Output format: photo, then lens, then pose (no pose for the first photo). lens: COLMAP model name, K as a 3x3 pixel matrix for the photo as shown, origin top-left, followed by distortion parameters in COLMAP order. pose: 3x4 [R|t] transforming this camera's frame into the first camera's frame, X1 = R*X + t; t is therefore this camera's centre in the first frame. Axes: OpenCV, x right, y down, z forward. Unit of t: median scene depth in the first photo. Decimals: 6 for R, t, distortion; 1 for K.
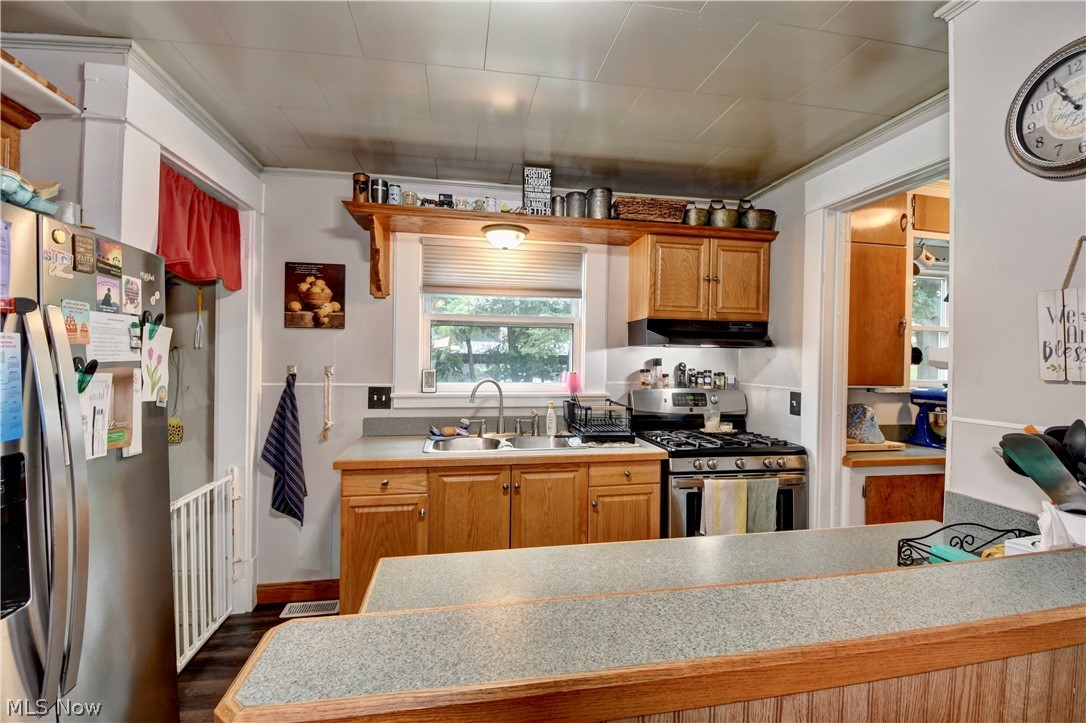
lens RADIAL K [[474.7, 0, 543.0], [0, 474.7, 361.5], [0, 0, 1]] dist [0.008554, -0.014900]
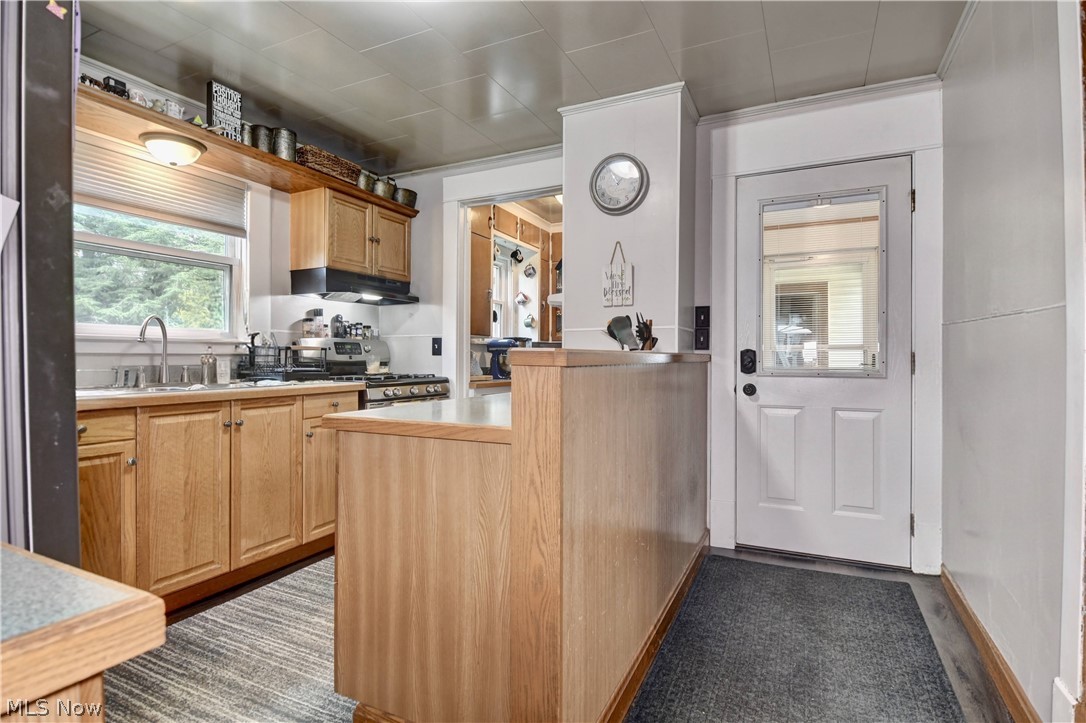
lens RADIAL K [[544.9, 0, 543.0], [0, 544.9, 361.5], [0, 0, 1]] dist [-0.012894, -0.000640]
pose [[0.593989, -0.011814, 0.804387, -0.465930], [0.009090, 0.999927, 0.007973, 0.113738], [-0.804422, 0.002576, 0.594053, -0.107468]]
